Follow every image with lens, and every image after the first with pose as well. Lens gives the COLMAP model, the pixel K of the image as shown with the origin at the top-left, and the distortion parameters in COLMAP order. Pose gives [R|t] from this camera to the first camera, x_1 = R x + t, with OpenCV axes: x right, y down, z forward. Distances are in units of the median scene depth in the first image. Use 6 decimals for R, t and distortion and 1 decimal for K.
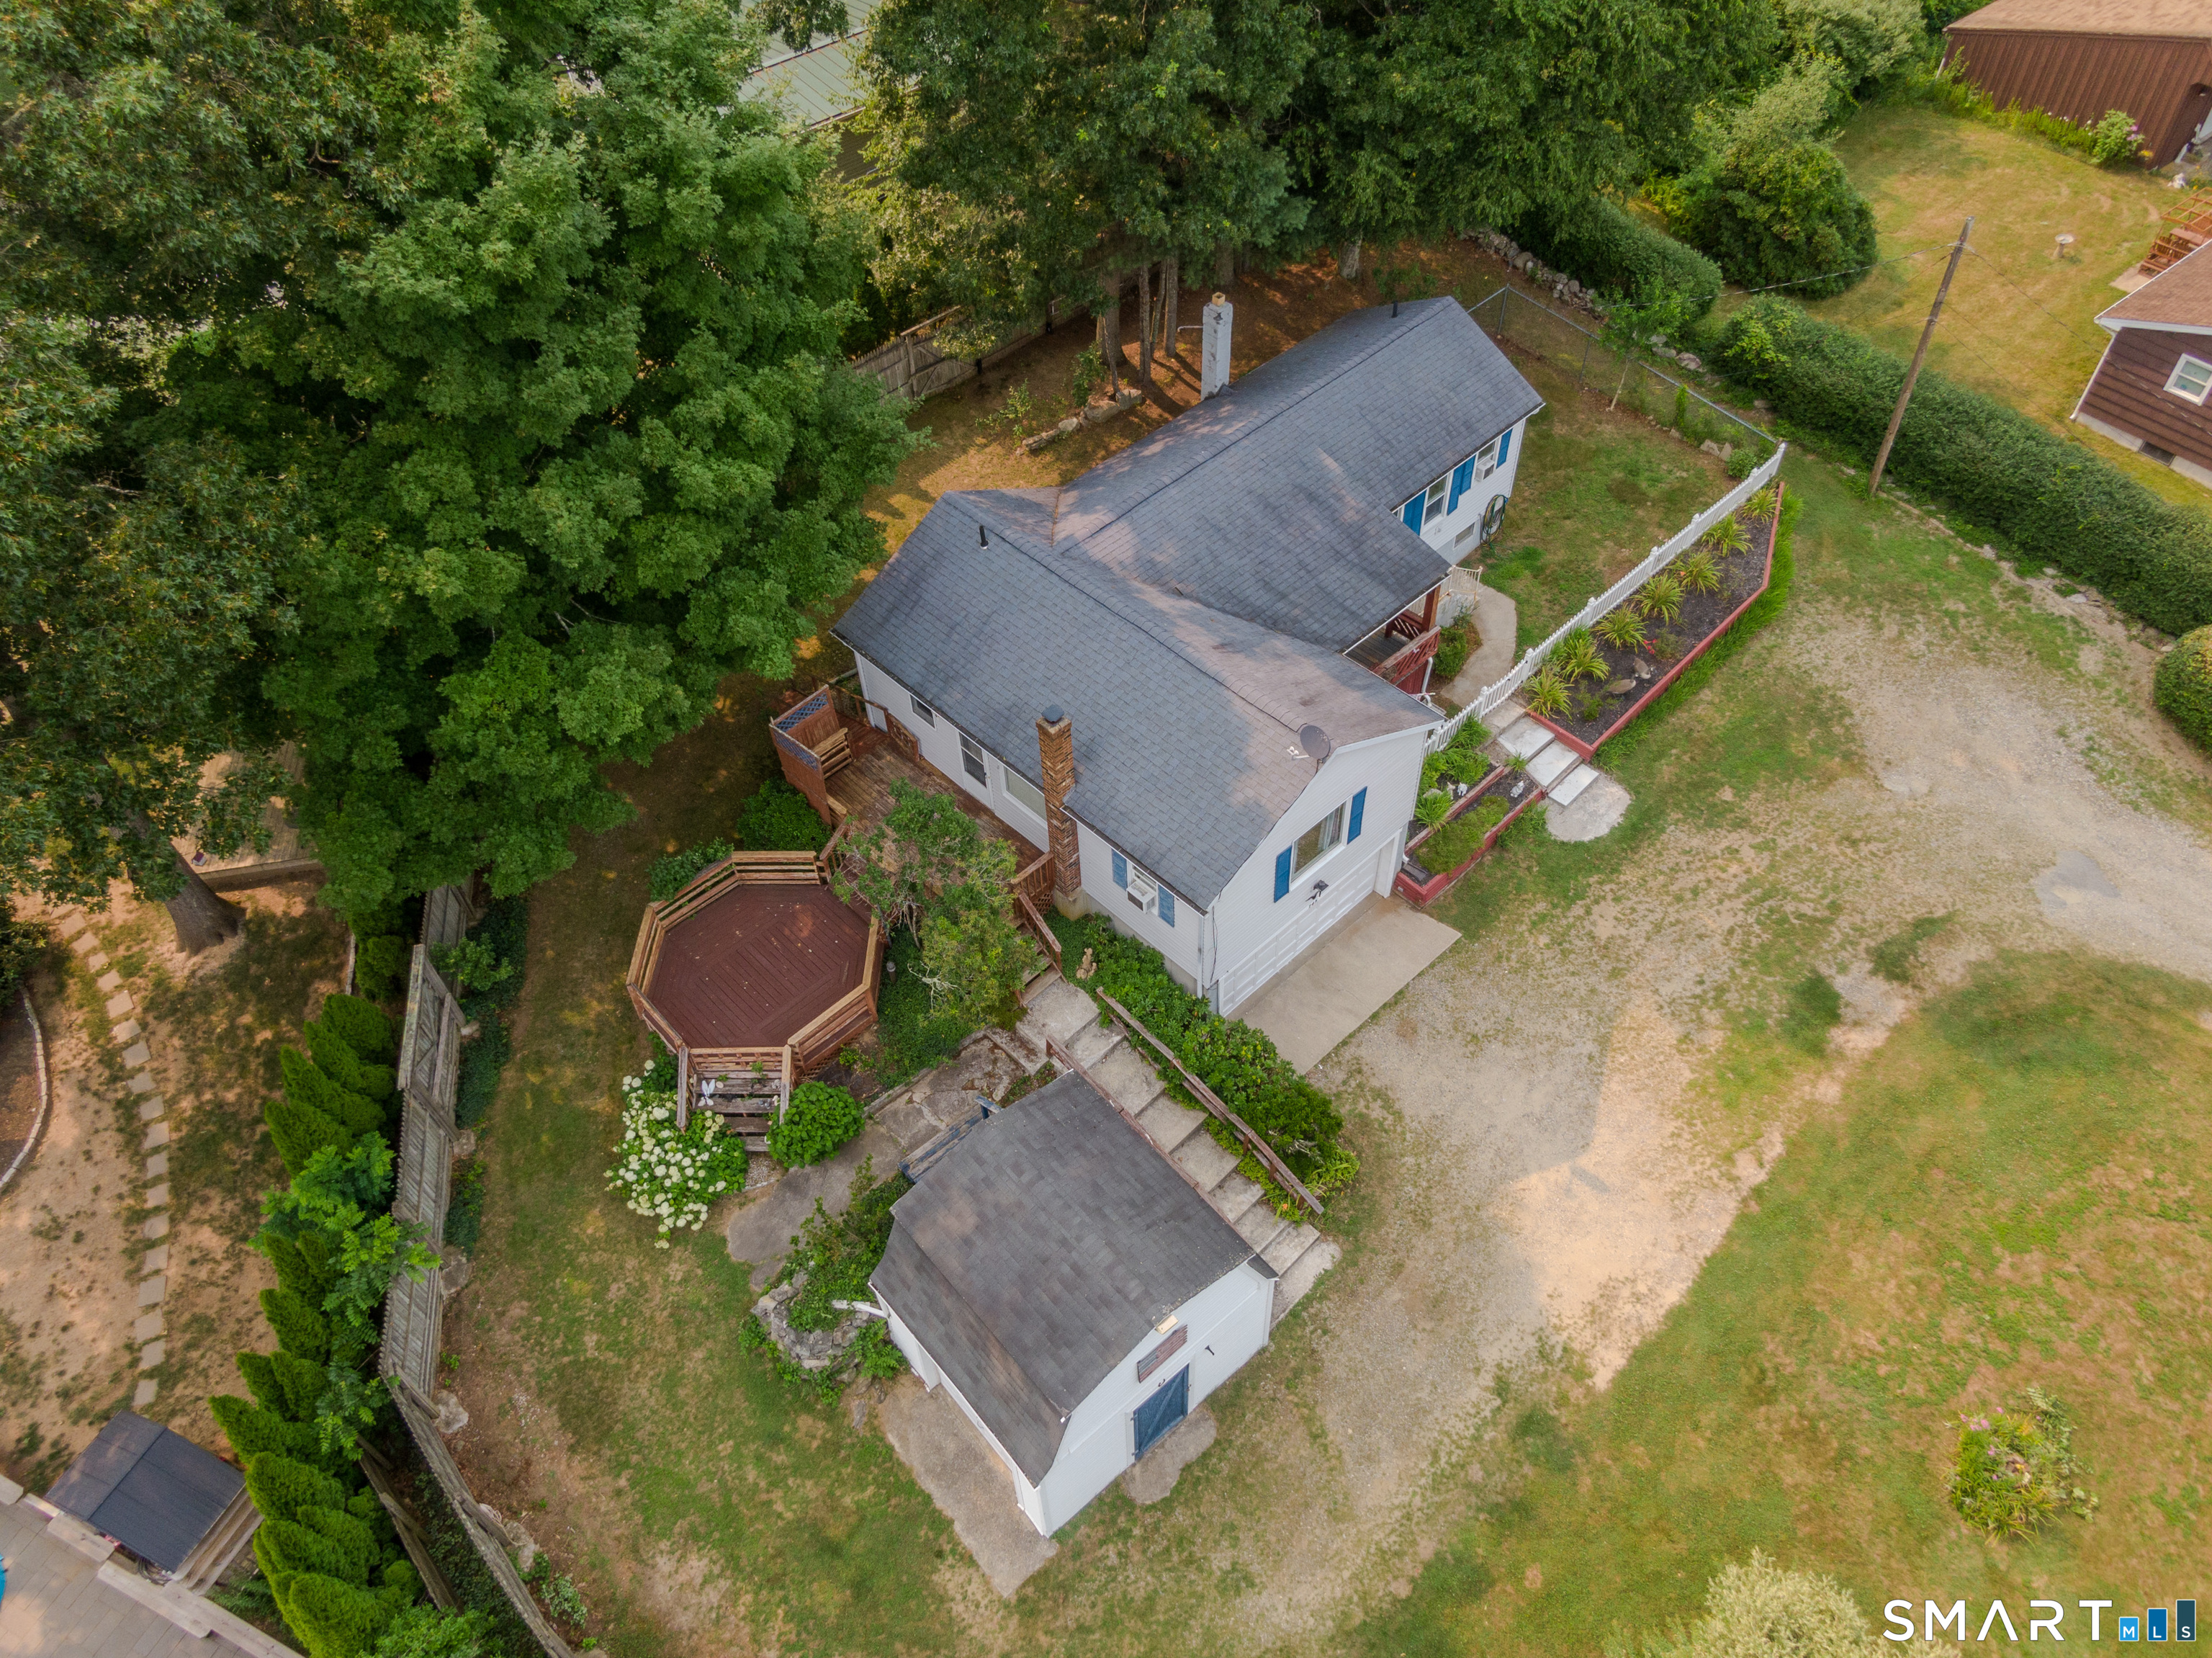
lens RADIAL K [[1578.7, 0, 1102.2], [0, 1578.7, 824.6], [0, 0, 1]] dist [0.028410, -0.008278]
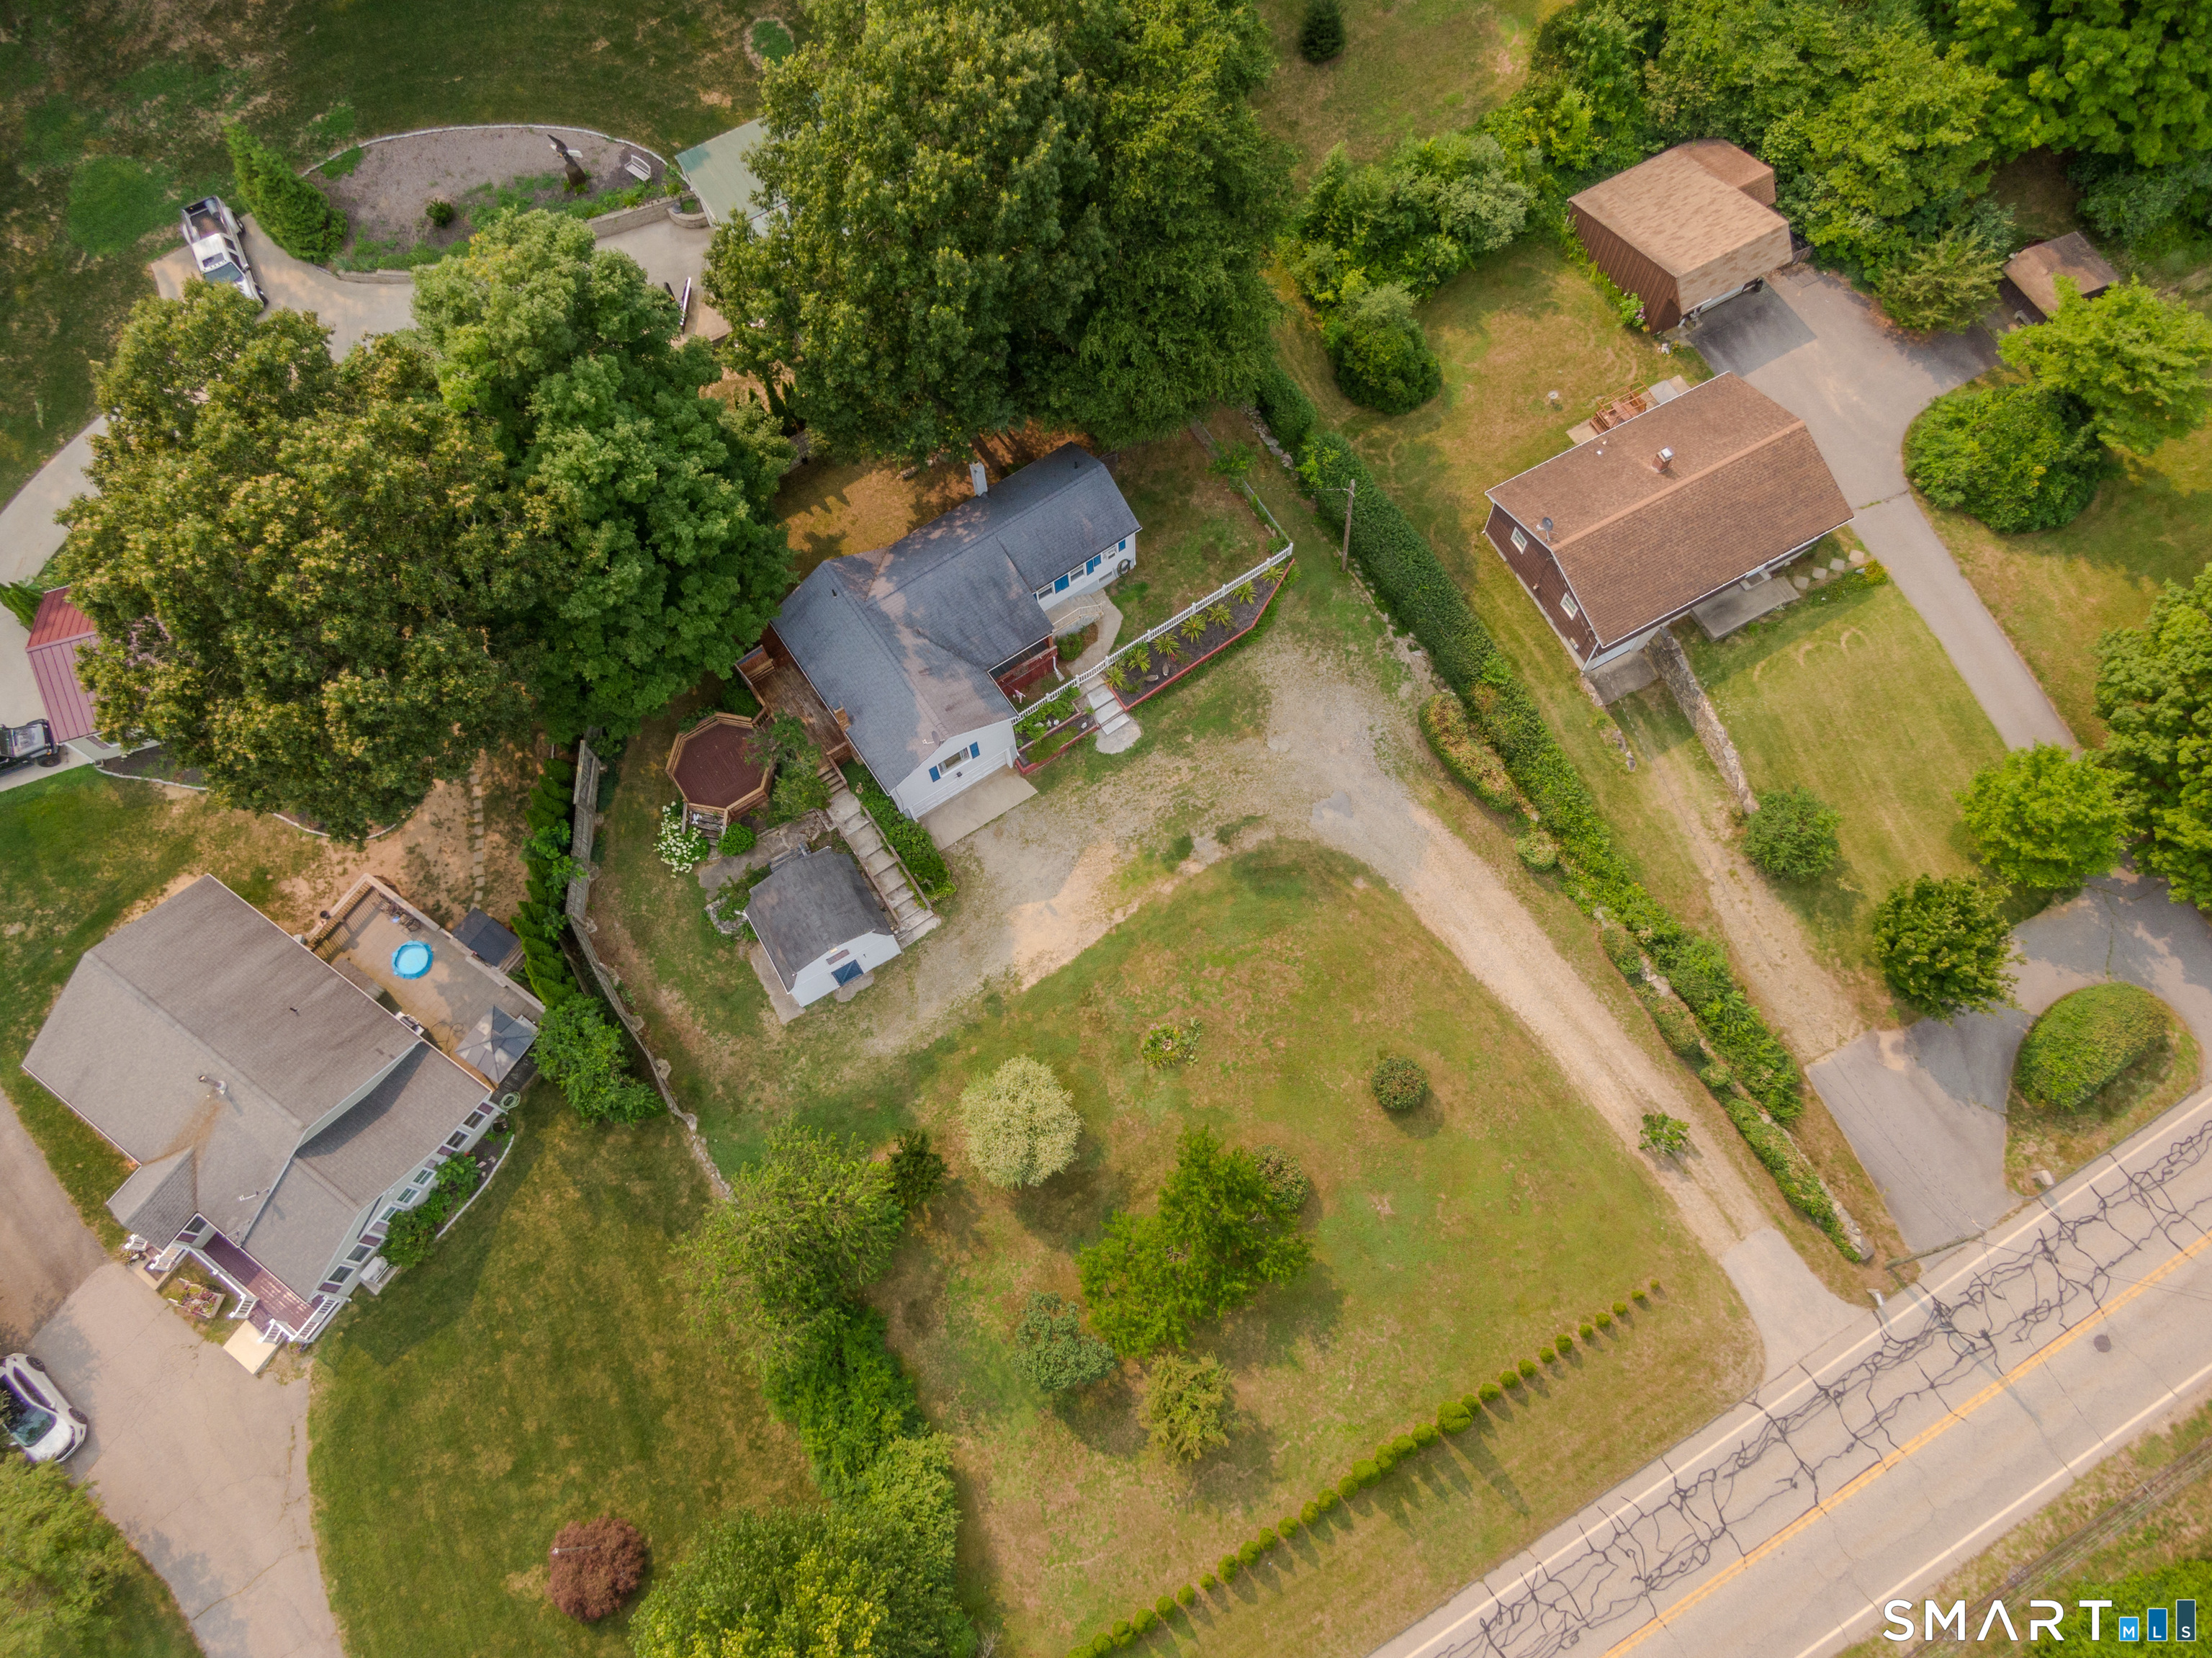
lens RADIAL K [[1542.0, 0, 1108.3], [0, 1542.0, 831.9], [0, 0, 1]] dist [0.037152, -0.001461]
pose [[0.984839, 0.164668, -0.054566, 0.504164], [-0.136421, 0.929472, 0.342739, -0.706525], [0.107156, -0.330099, 0.937844, -1.159718]]
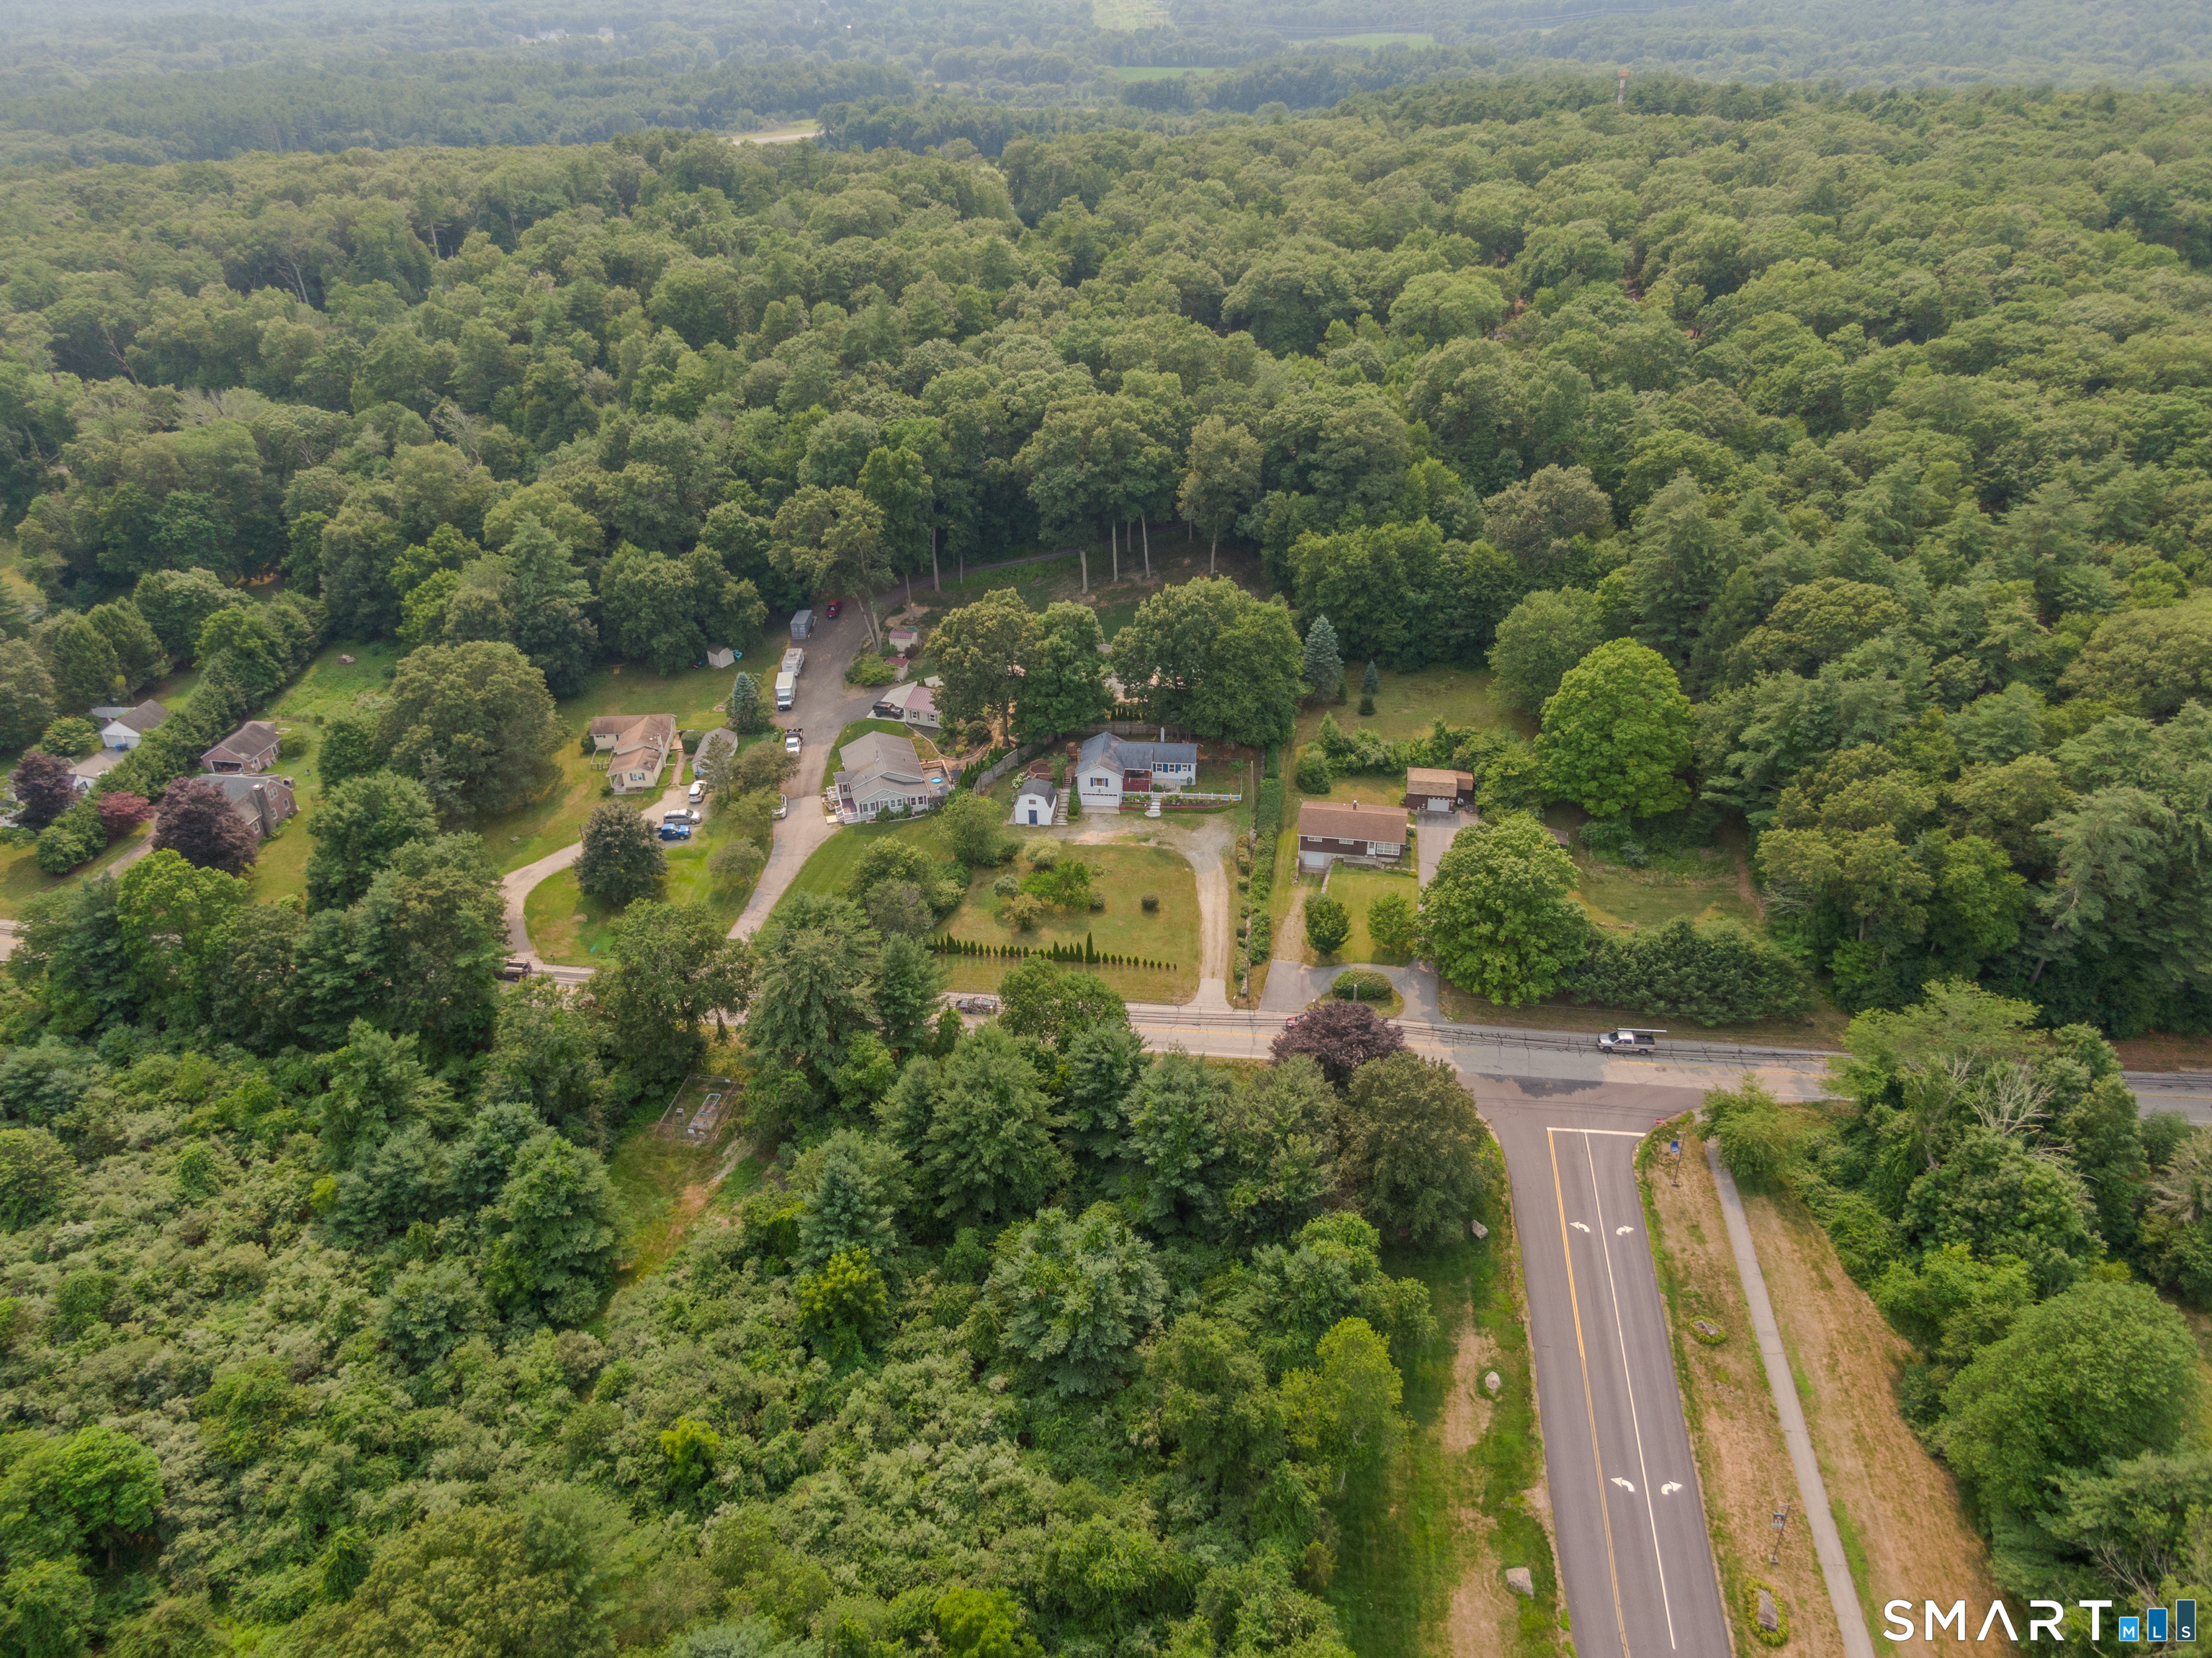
lens RADIAL K [[1540.5, 0, 1110.6], [0, 1540.5, 828.3], [0, 0, 1]] dist [-0.000361, -0.000002]
pose [[0.653794, 0.397443, -0.643889, 4.904191], [-0.574589, 0.814453, -0.080704, 0.740459], [0.492342, 0.422735, 0.760851, -4.374388]]
